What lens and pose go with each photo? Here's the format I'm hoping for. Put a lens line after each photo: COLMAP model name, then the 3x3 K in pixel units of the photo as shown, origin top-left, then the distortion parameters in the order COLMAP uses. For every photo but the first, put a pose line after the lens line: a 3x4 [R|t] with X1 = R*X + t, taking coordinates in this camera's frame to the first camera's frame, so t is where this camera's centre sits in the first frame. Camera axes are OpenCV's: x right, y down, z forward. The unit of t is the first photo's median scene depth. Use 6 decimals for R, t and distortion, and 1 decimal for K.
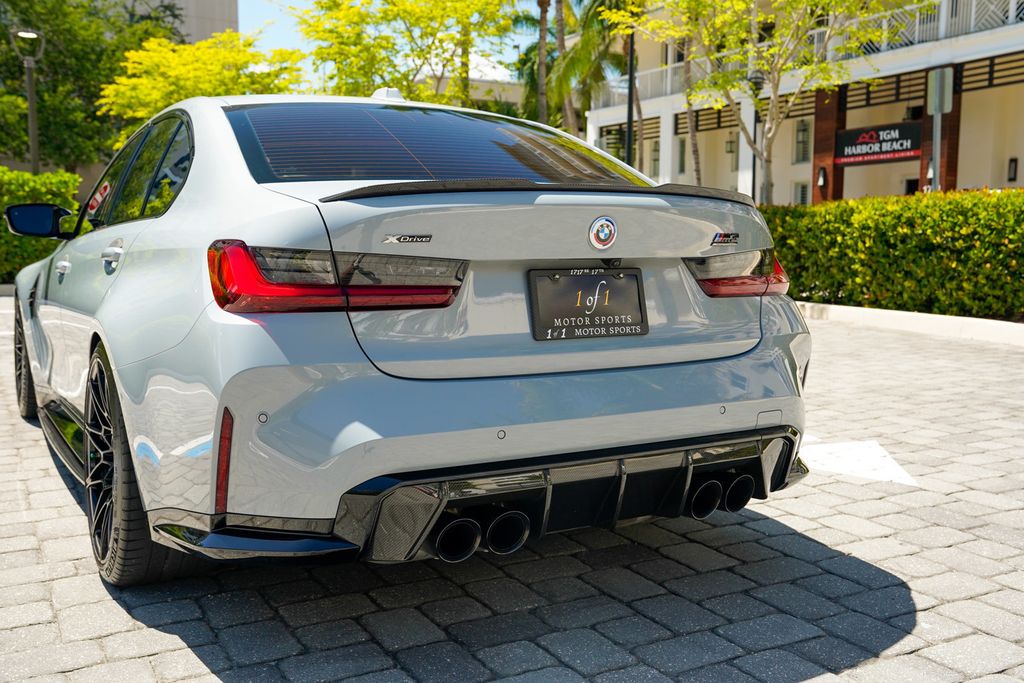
lens RADIAL K [[1009.6, 0, 511.1], [0, 1009.6, 346.7], [0, 0, 1]] dist [-0.002066, 0.144039]
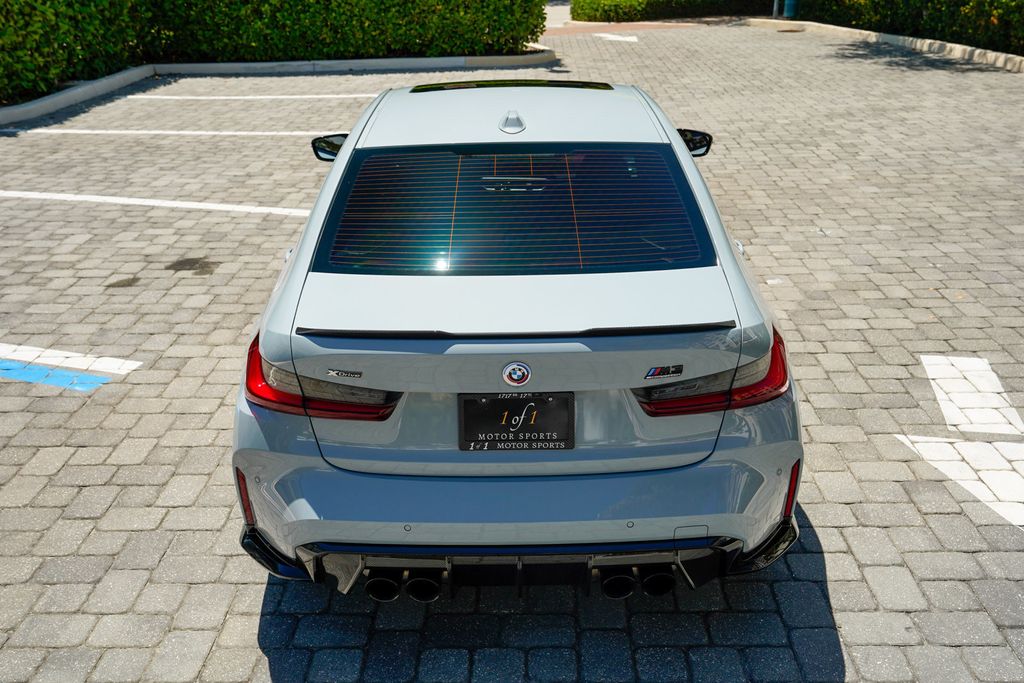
lens RADIAL K [[975.9, 0, 509.4], [0, 975.9, 352.6], [0, 0, 1]] dist [-0.010833, 0.121532]
pose [[0.870404, 0.176597, -0.459576, 0.530348], [-0.035403, 0.953490, 0.299339, -0.420559], [0.491063, -0.244275, 0.836174, 0.060816]]
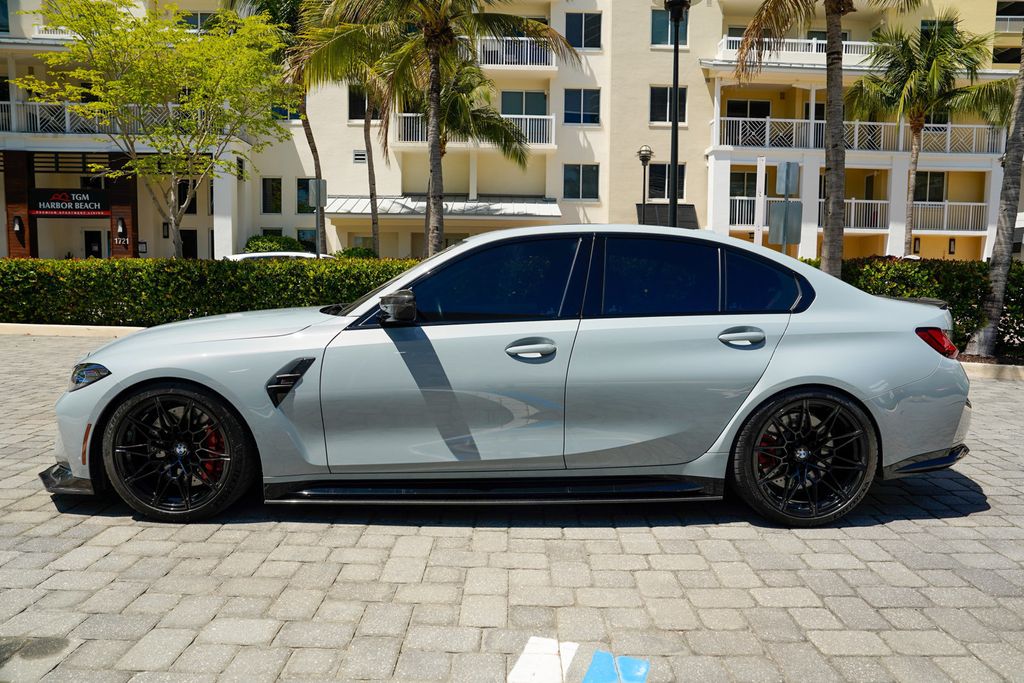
lens RADIAL K [[715.1, 0, 514.6], [0, 715.1, 337.4], [0, 0, 1]] dist [-0.116874, 0.101832]
pose [[0.456343, -0.069923, 0.887052, -1.770416], [0.076976, 0.996273, 0.038932, -0.186629], [-0.886468, 0.050515, 0.460025, 0.946078]]
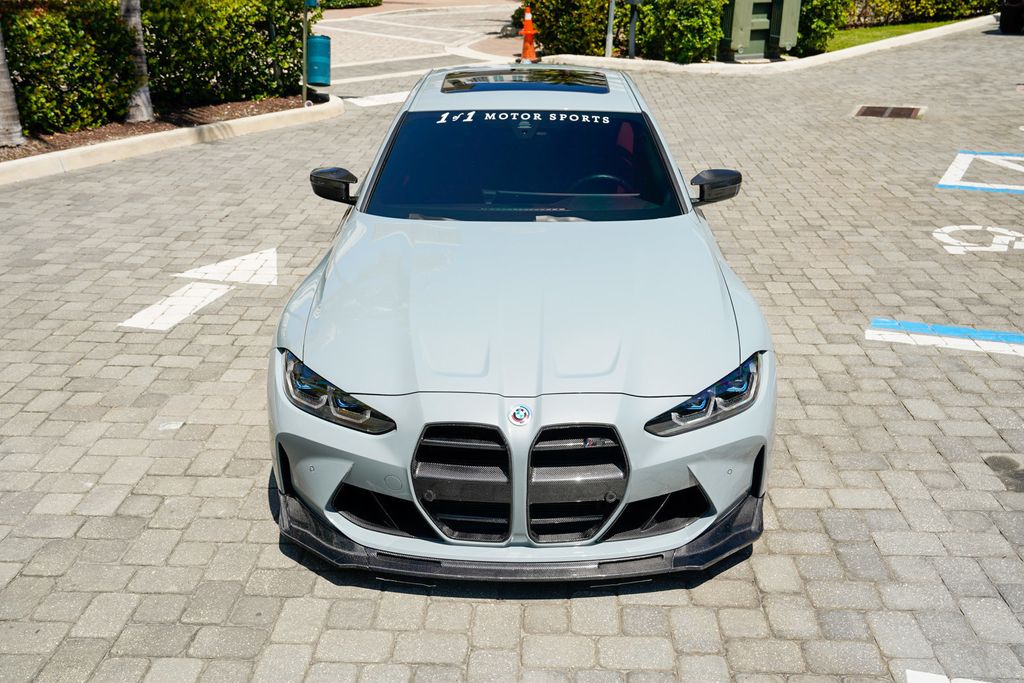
lens RADIAL K [[987.7, 0, 509.1], [0, 987.7, 339.1], [0, 0, 1]] dist [0.012596, 0.009540]
pose [[-0.864210, -0.185232, 0.467793, -1.360653], [0.053691, 0.890501, 0.451803, -0.807703], [-0.500259, 0.415569, -0.759634, 3.389268]]
